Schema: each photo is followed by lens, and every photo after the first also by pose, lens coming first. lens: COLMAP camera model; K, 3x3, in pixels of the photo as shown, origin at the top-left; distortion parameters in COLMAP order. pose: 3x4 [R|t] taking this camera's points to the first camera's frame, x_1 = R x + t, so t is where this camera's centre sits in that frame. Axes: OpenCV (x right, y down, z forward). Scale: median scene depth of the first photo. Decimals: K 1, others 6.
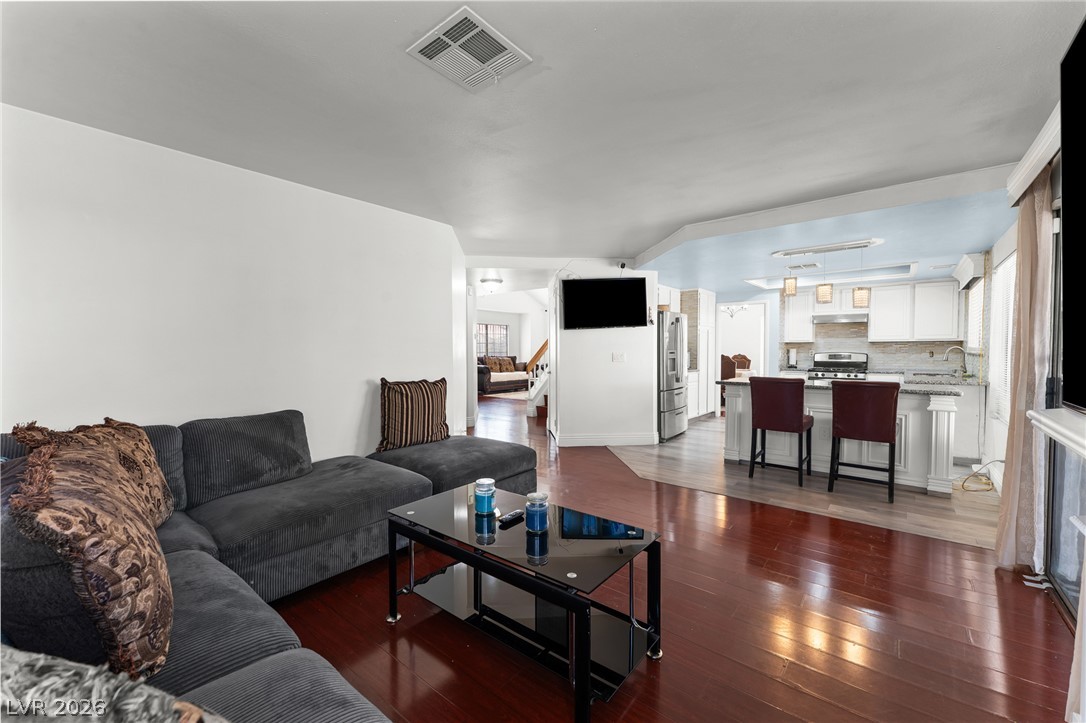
lens RADIAL K [[444.5, 0, 544.0], [0, 444.5, 359.5], [0, 0, 1]] dist [0.000676, -0.000429]
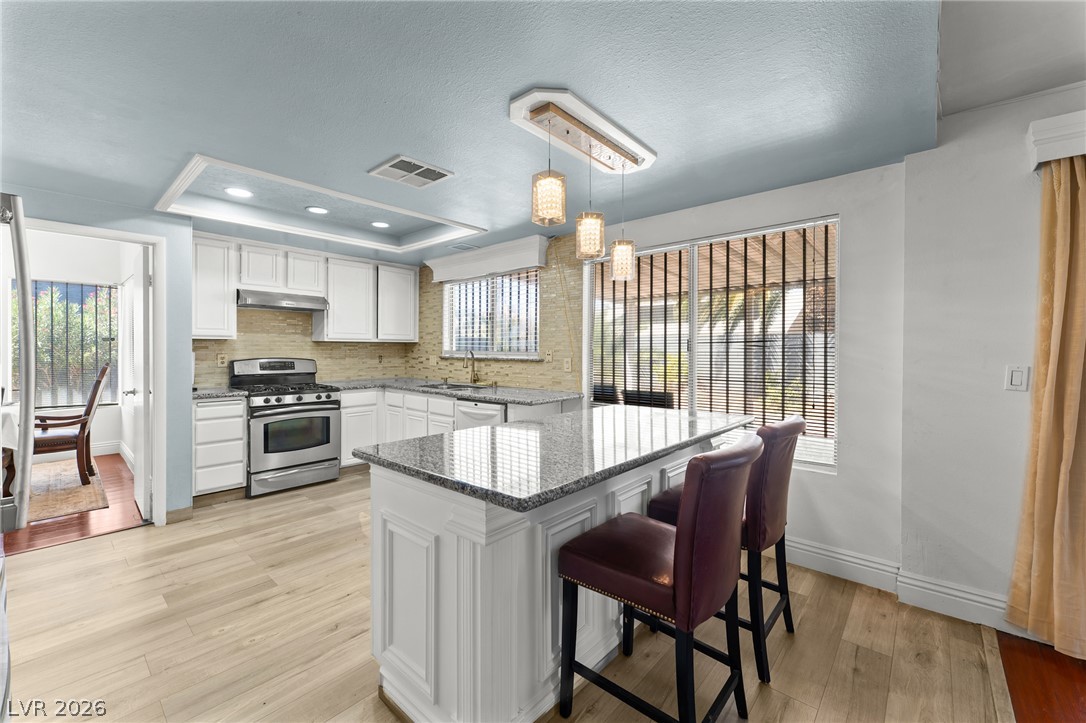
lens RADIAL K [[444.5, 0, 541.6], [0, 444.5, 351.6], [0, 0, 1]] dist [0.000676, -0.000429]
pose [[0.043002, -0.004097, 0.999067, 0.199728], [0.018894, 0.999816, 0.003286, -0.037355], [-0.998896, 0.018735, 0.043071, 1.185020]]
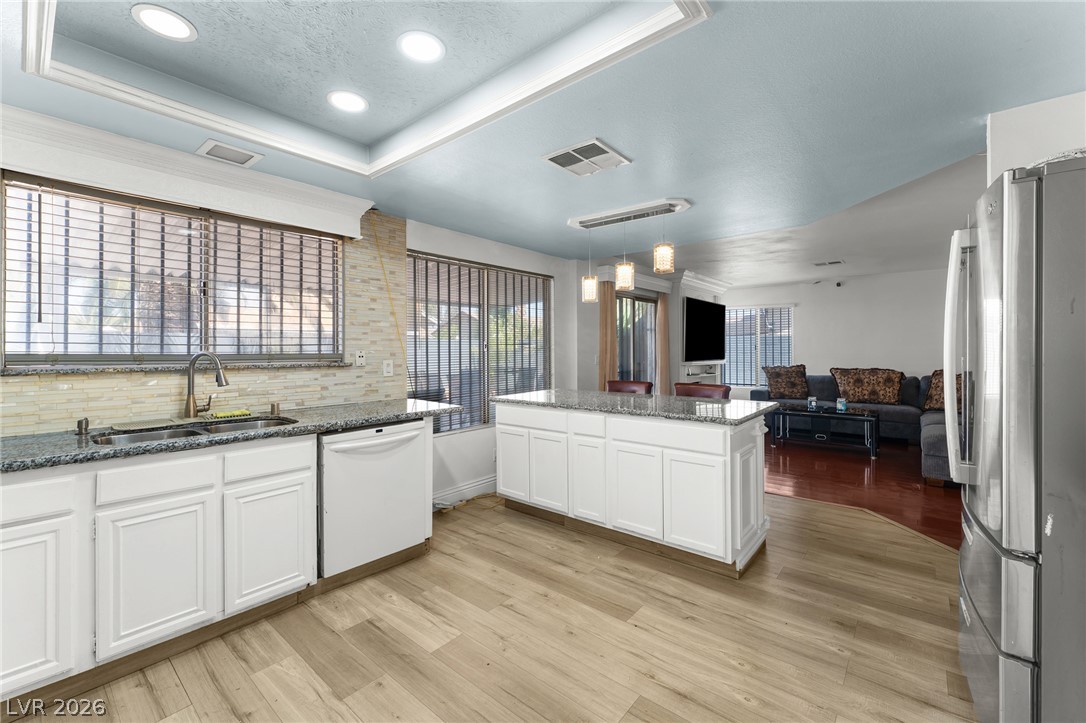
lens RADIAL K [[444.5, 0, 544.5], [0, 444.5, 351.9], [0, 0, 1]] dist [0.000676, -0.000429]
pose [[-0.999765, 0.010307, 0.019074, 0.864921], [0.010750, 0.999672, 0.023262, -0.050651], [-0.018828, 0.023461, -0.999547, 1.979707]]
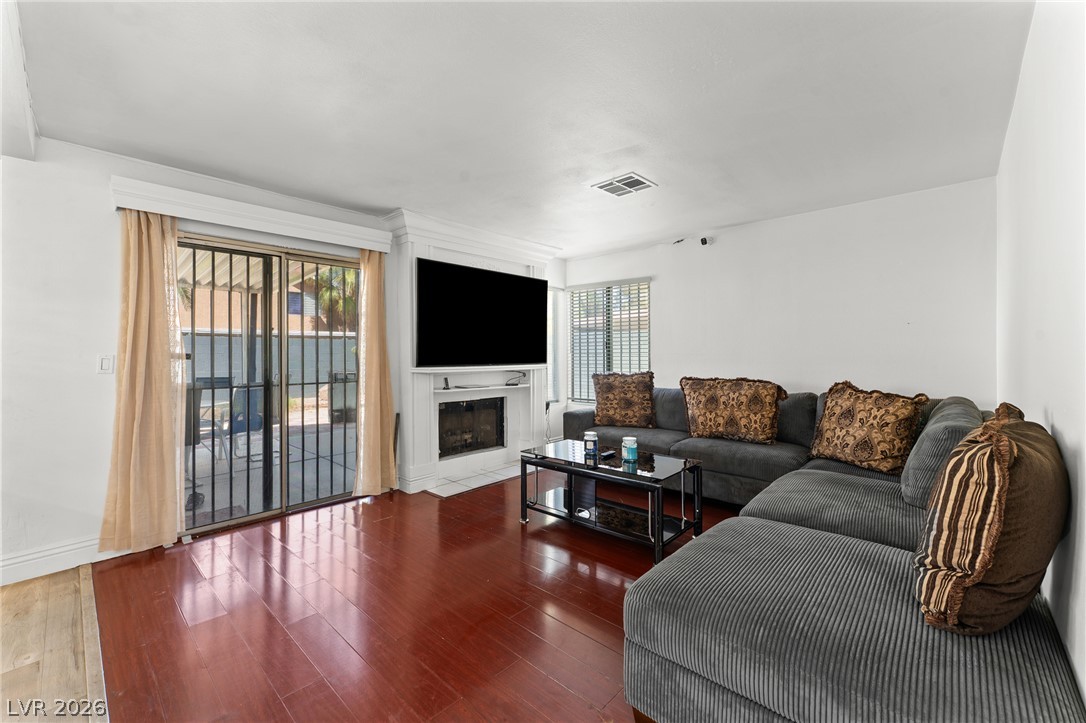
lens RADIAL K [[444.5, 0, 540.6], [0, 444.5, 352.9], [0, 0, 1]] dist [0.000676, -0.000429]
pose [[-0.997179, 0.010545, 0.074319, 0.023774], [0.011933, 0.999762, 0.018260, -0.015440], [-0.074109, 0.019095, -0.997067, 1.284730]]
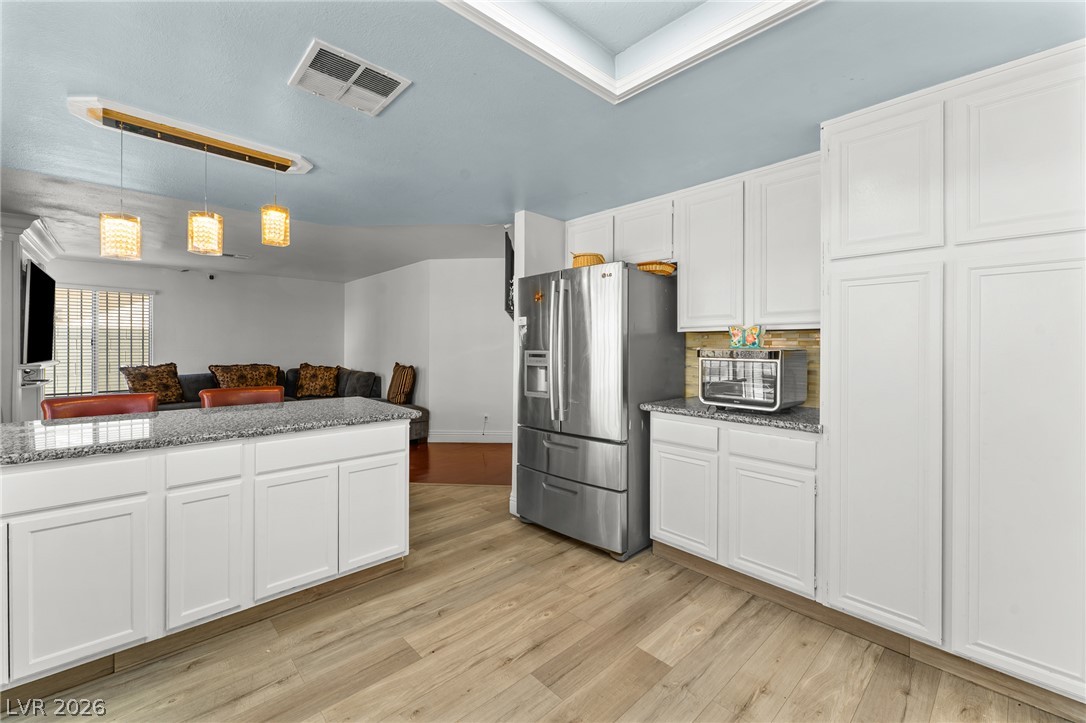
lens RADIAL K [[444.5, 0, 533.3], [0, 444.5, 348.0], [0, 0, 1]] dist [0.000676, -0.000429]
pose [[-0.152241, 0.007321, -0.988316, 1.211281], [-0.022472, 0.999688, 0.010867, -0.043781], [0.988088, 0.023864, -0.152029, 1.636028]]
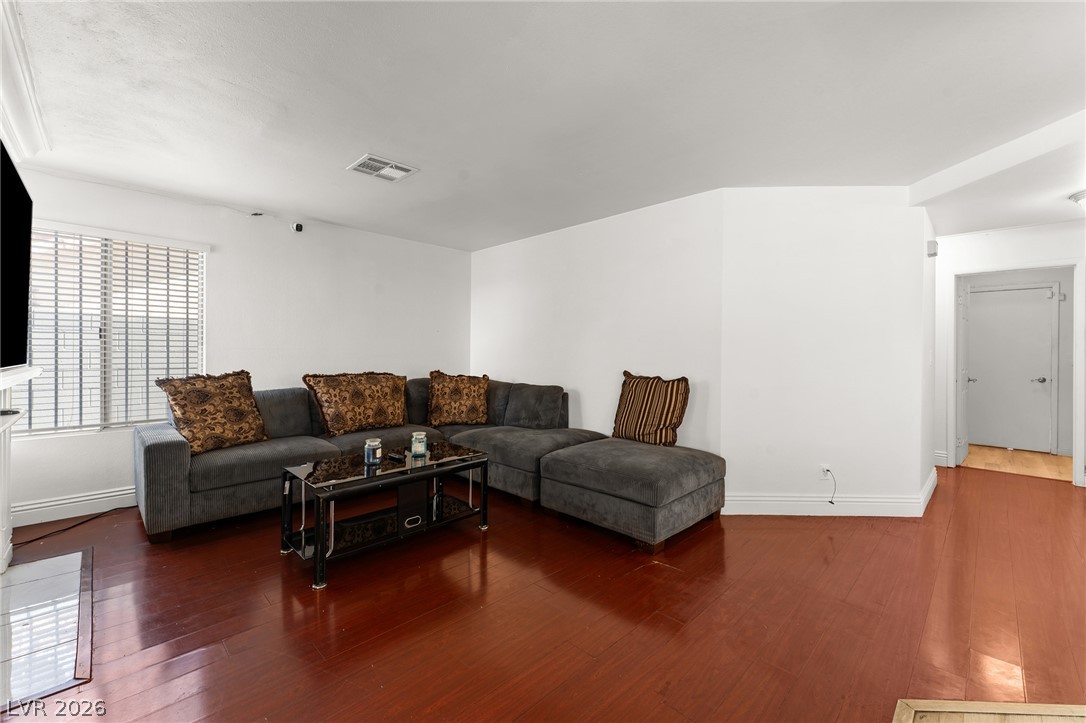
lens RADIAL K [[444.5, 0, 535.8], [0, 444.5, 357.2], [0, 0, 1]] dist [0.000676, -0.000429]
pose [[-0.124699, 0.017912, -0.992033, 0.658163], [-0.028433, 0.999362, 0.021618, -0.007705], [0.991787, 0.030902, -0.124110, 0.817794]]
